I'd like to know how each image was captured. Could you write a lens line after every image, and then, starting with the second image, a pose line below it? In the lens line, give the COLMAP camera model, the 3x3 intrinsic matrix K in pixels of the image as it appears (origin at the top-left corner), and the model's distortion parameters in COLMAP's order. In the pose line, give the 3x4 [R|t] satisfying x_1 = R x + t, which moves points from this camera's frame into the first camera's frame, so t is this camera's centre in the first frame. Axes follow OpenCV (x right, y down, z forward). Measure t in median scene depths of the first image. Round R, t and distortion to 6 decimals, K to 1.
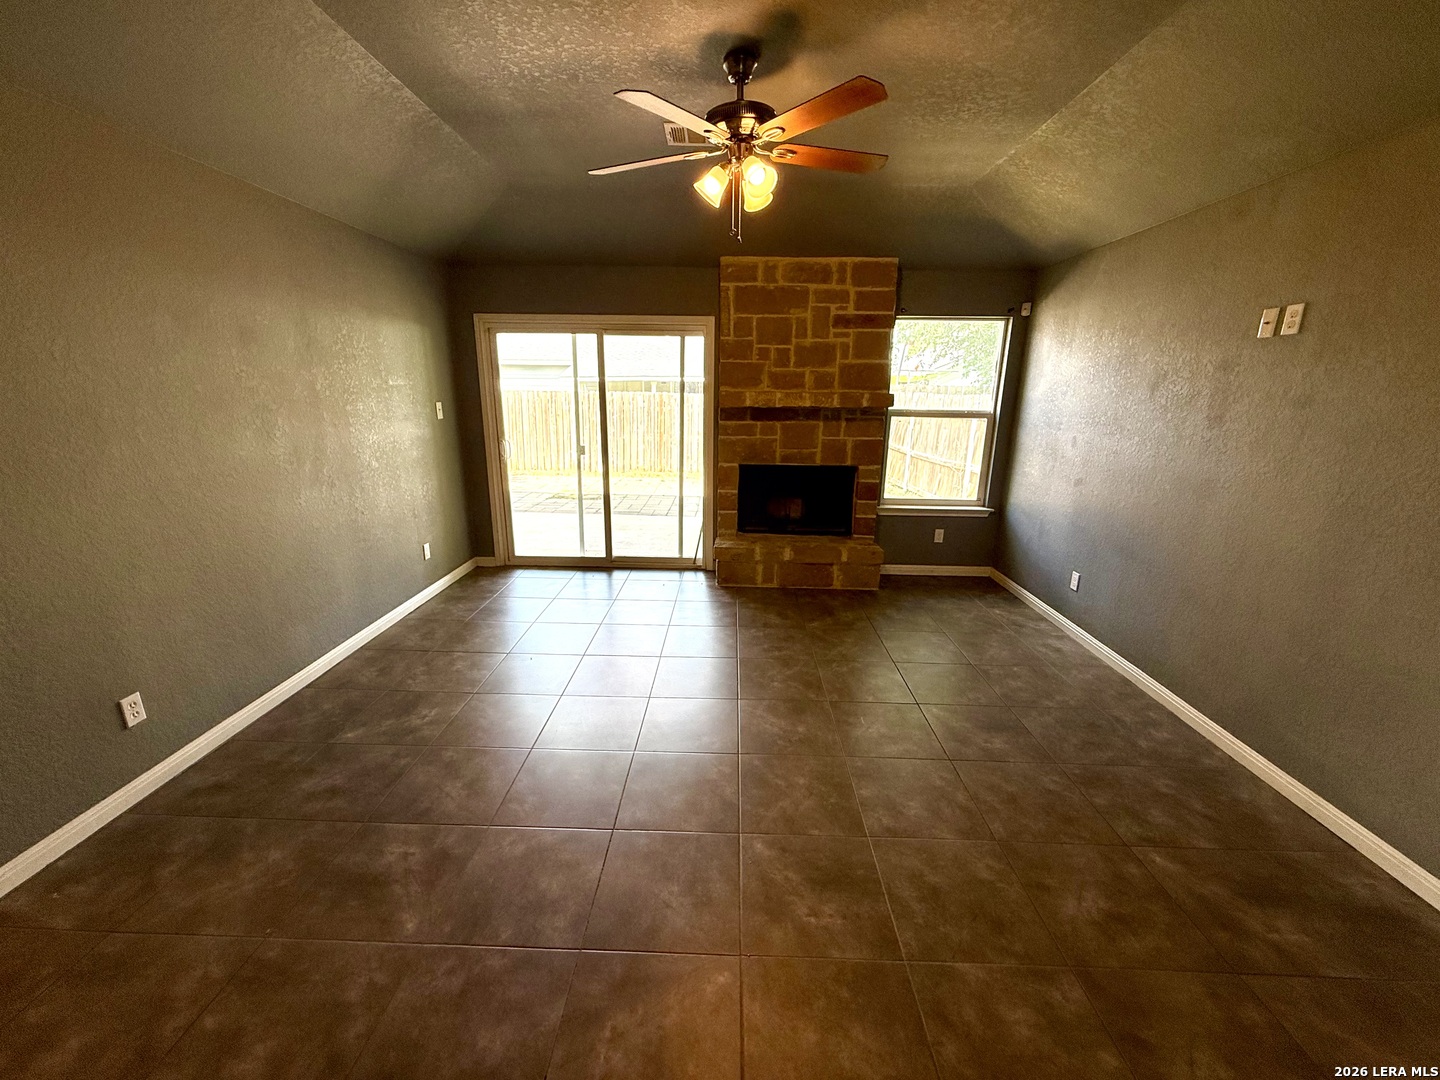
lens RADIAL K [[569.2, 0, 720.0], [0, 569.2, 540.0], [0, 0, 1]] dist [-0.001356, -0.000575]
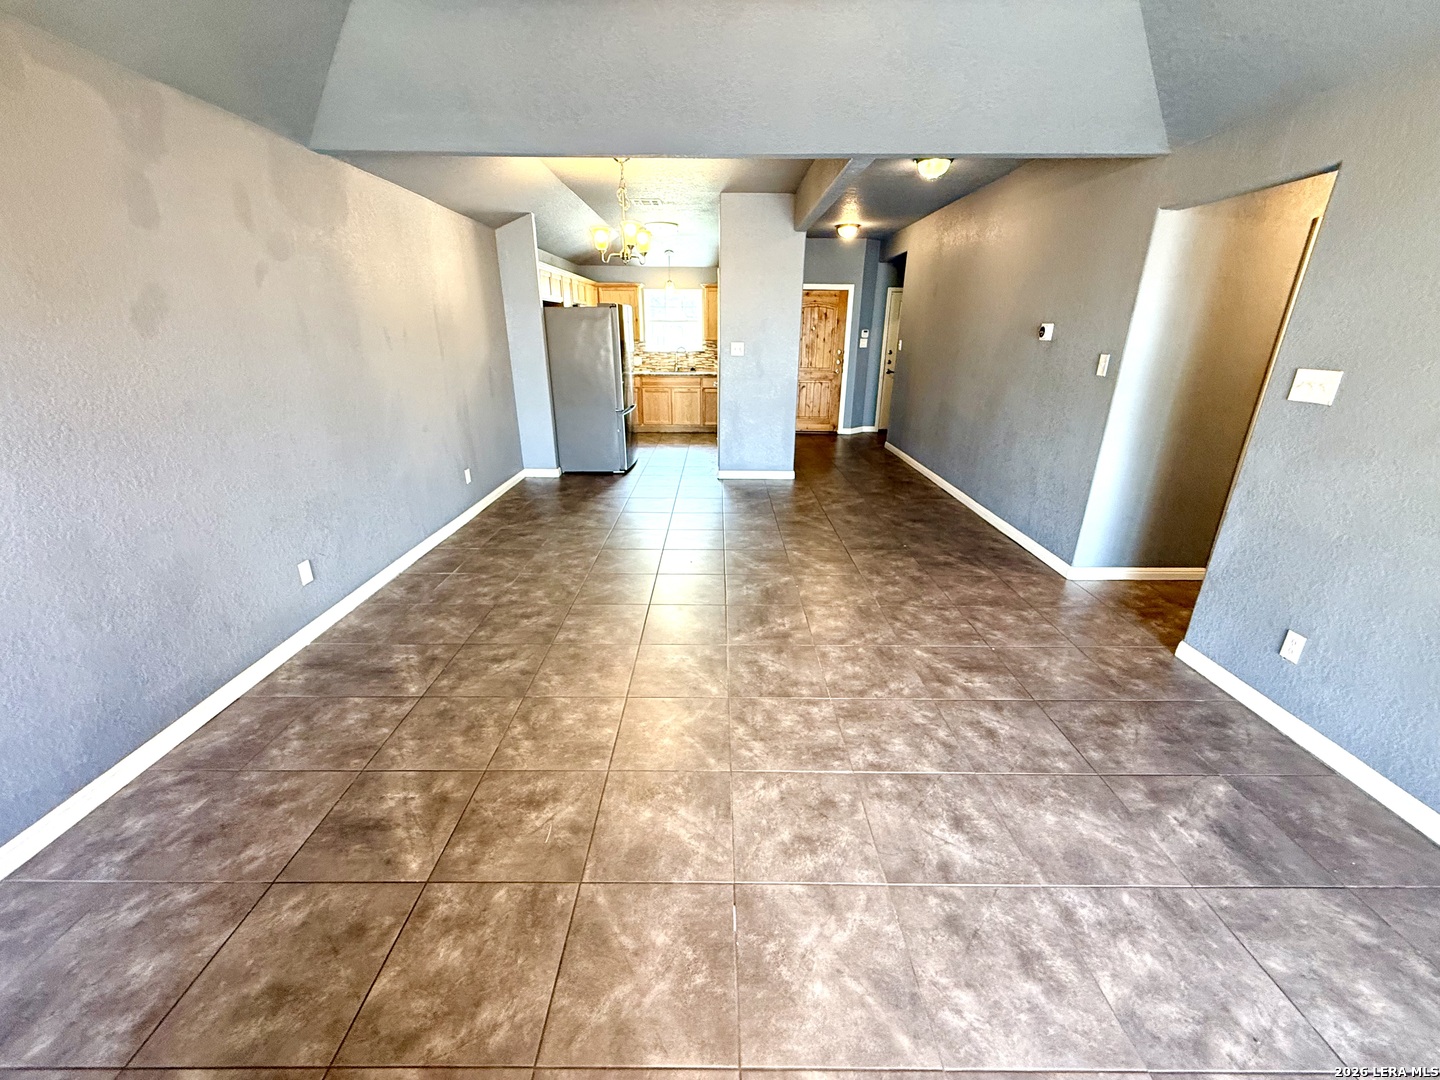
lens RADIAL K [[569.2, 0, 720.0], [0, 569.2, 540.0], [0, 0, 1]] dist [-0.001356, -0.000575]
pose [[-0.999437, -0.006938, -0.032816, 0.045580], [-0.024683, 0.814585, 0.579519, -0.228002], [0.022711, 0.580003, -0.814297, 0.848742]]
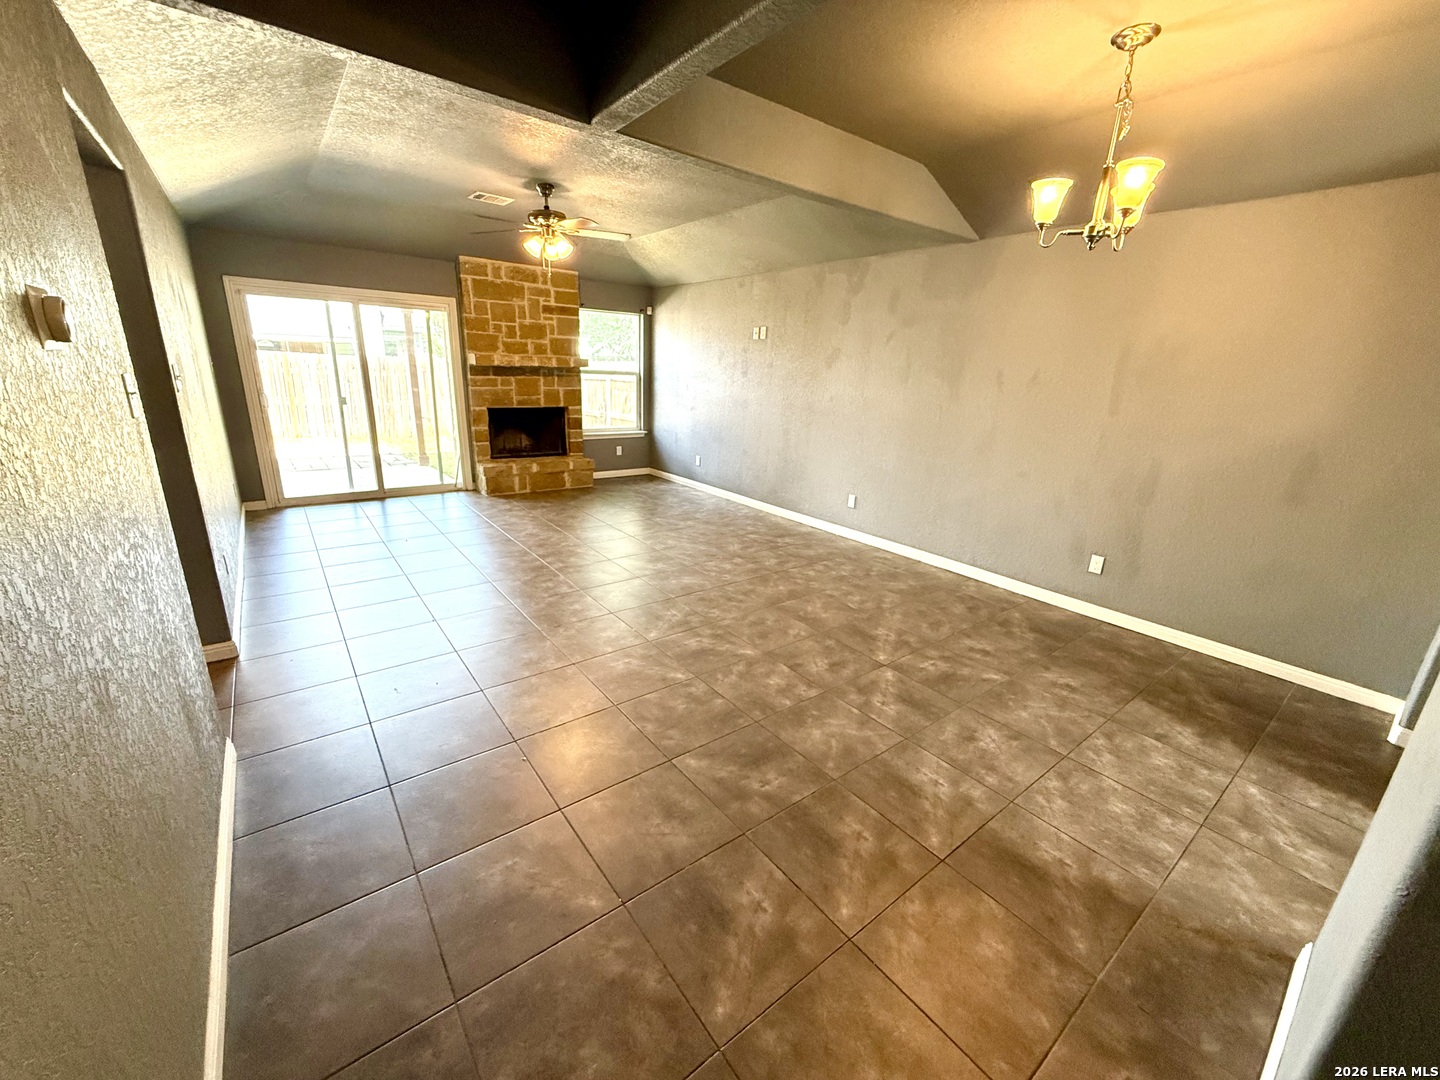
lens RADIAL K [[569.2, 0, 720.0], [0, 569.2, 540.0], [0, 0, 1]] dist [-0.001356, -0.000575]
pose [[0.773238, -0.168620, 0.611286, -0.452990], [0.135797, 0.985665, 0.100117, 0.129572], [-0.619405, 0.005596, 0.785052, -0.463823]]
